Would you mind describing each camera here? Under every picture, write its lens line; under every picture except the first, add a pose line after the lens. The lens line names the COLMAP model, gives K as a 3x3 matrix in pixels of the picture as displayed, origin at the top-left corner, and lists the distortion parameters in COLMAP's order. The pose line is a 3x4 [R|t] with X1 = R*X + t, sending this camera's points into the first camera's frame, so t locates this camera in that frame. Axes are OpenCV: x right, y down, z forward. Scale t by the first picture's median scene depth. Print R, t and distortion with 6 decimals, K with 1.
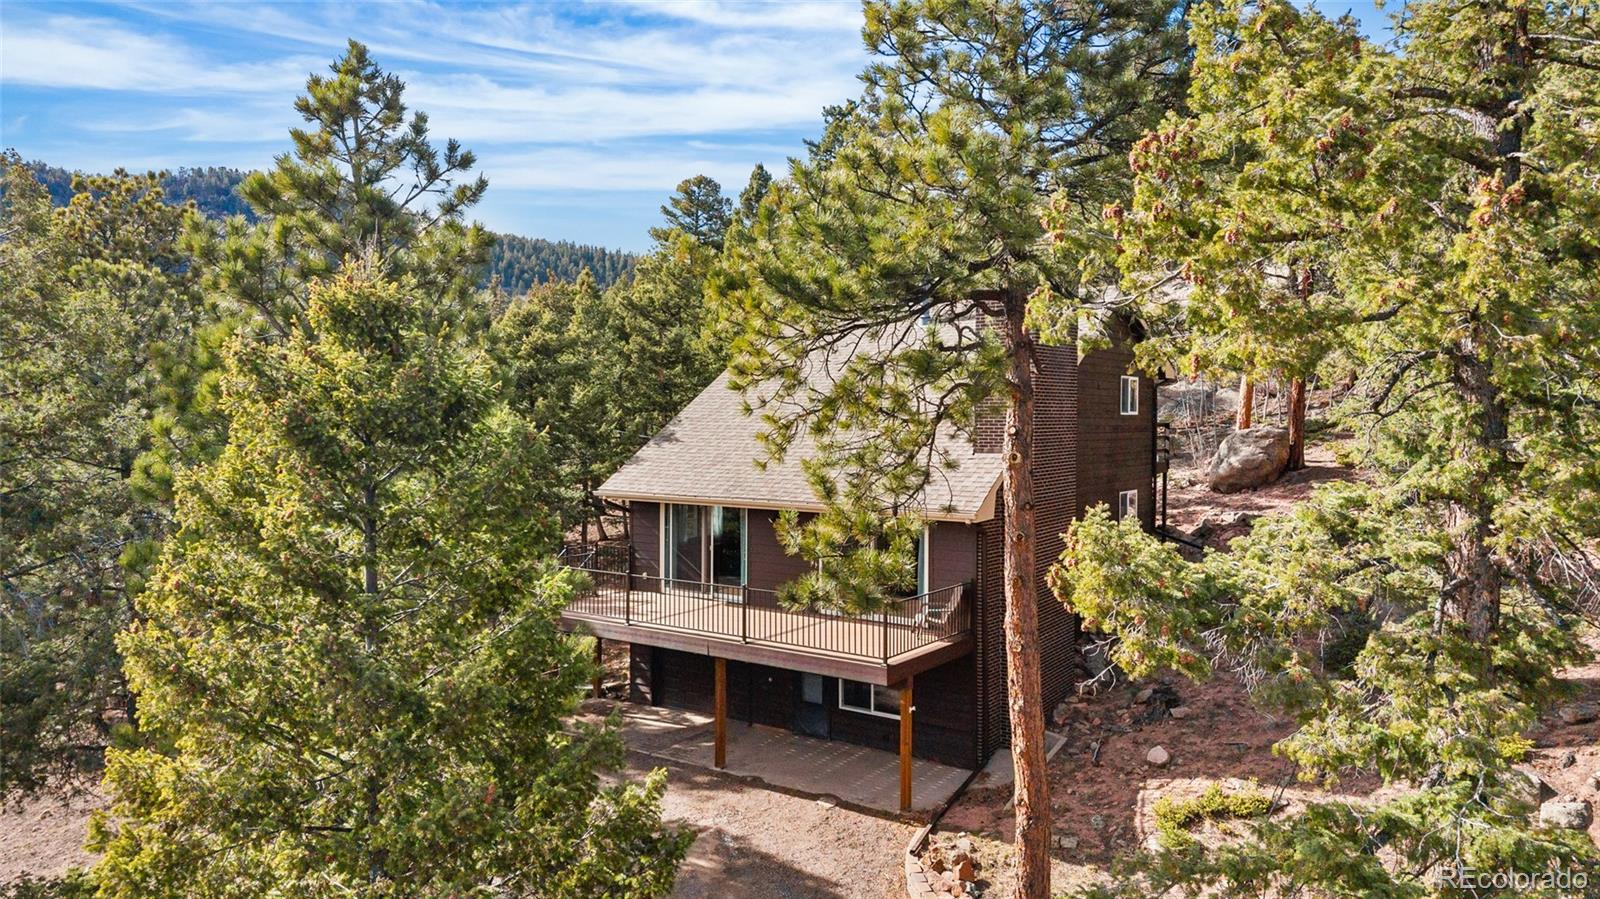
lens RADIAL K [[1055.7, 0, 793.8], [0, 1055.7, 456.2], [0, 0, 1]] dist [-0.004387, -0.003105]
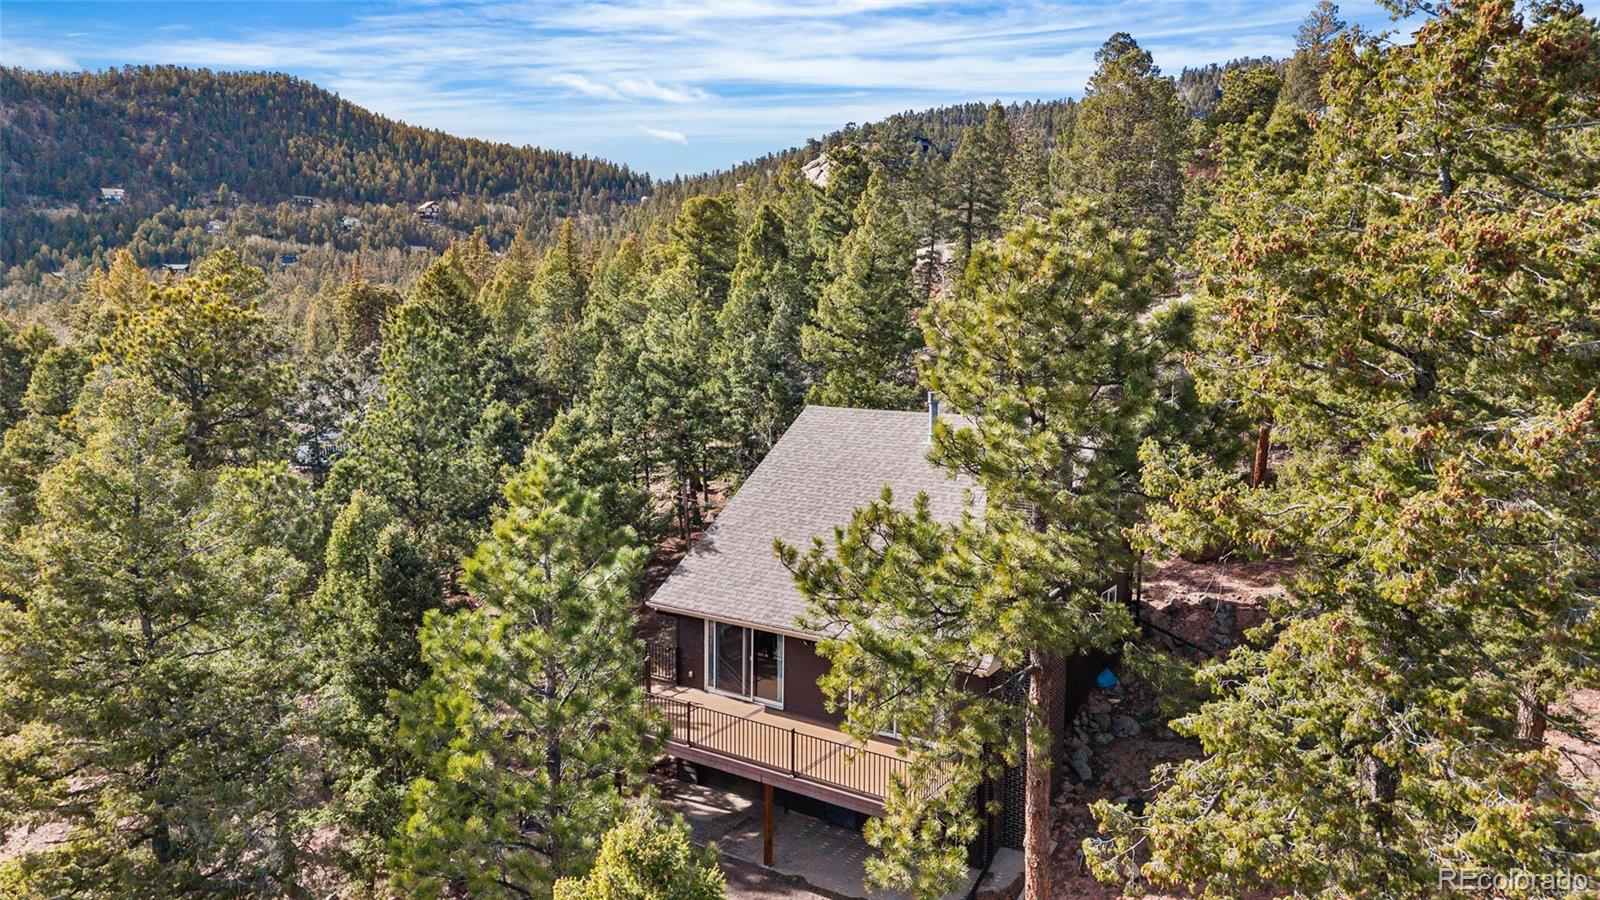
lens RADIAL K [[1055.7, 0, 794.3], [0, 1055.7, 446.1], [0, 0, 1]] dist [-0.004387, -0.003105]
pose [[0.999517, 0.002554, 0.030959, -0.065502], [-0.004999, 0.996849, 0.079160, -0.227989], [-0.030659, -0.079277, 0.996381, -0.127111]]
